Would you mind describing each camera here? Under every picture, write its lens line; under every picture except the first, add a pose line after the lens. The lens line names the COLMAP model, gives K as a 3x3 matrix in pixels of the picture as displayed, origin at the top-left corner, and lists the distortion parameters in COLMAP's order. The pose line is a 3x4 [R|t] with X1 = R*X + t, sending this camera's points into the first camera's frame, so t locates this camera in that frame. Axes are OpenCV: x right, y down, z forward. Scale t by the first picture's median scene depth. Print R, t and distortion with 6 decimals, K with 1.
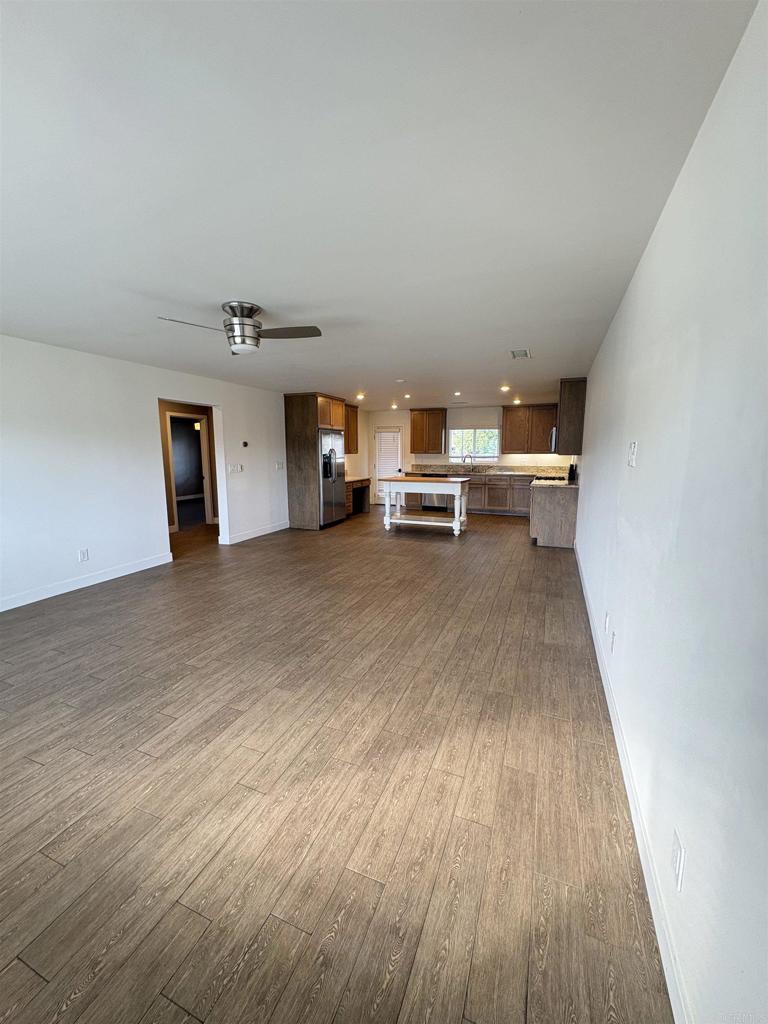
lens RADIAL K [[408.3, 0, 383.0], [0, 408.3, 511.5], [0, 0, 1]] dist [-0.001408, -0.000129]
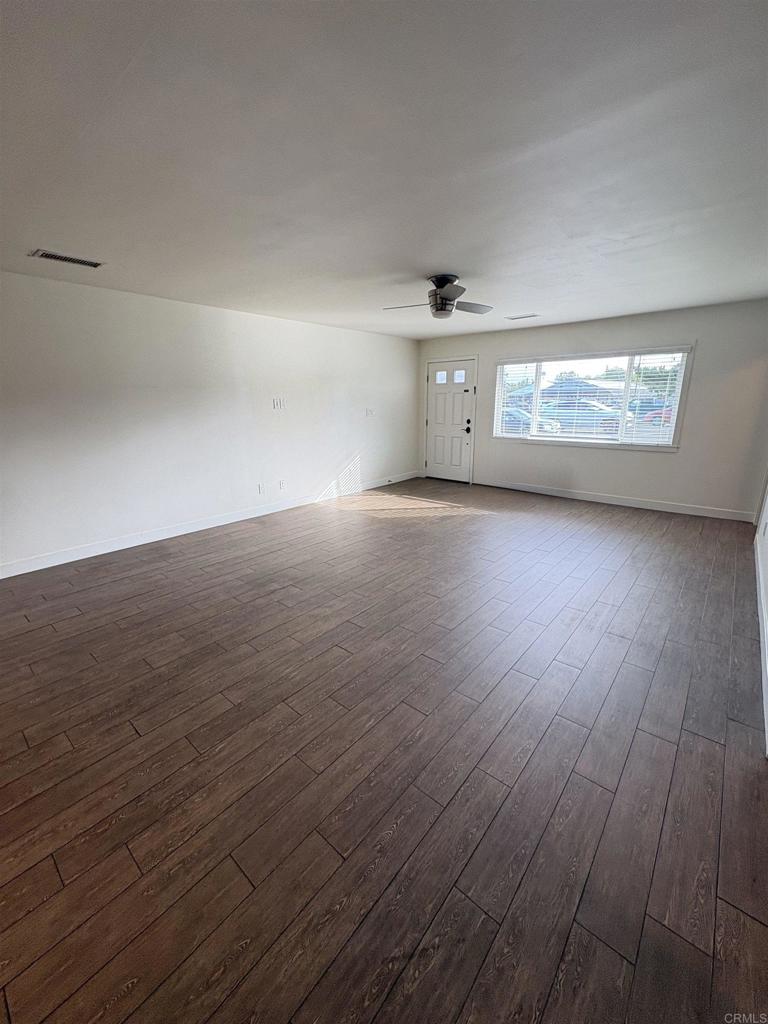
lens RADIAL K [[408.3, 0, 383.4], [0, 408.3, 511.3], [0, 0, 1]] dist [-0.001408, -0.000129]
pose [[-0.950522, -0.070021, 0.302663, -0.423517], [0.058581, 0.916388, 0.395982, -0.256665], [-0.305084, 0.394120, -0.866945, 1.707908]]
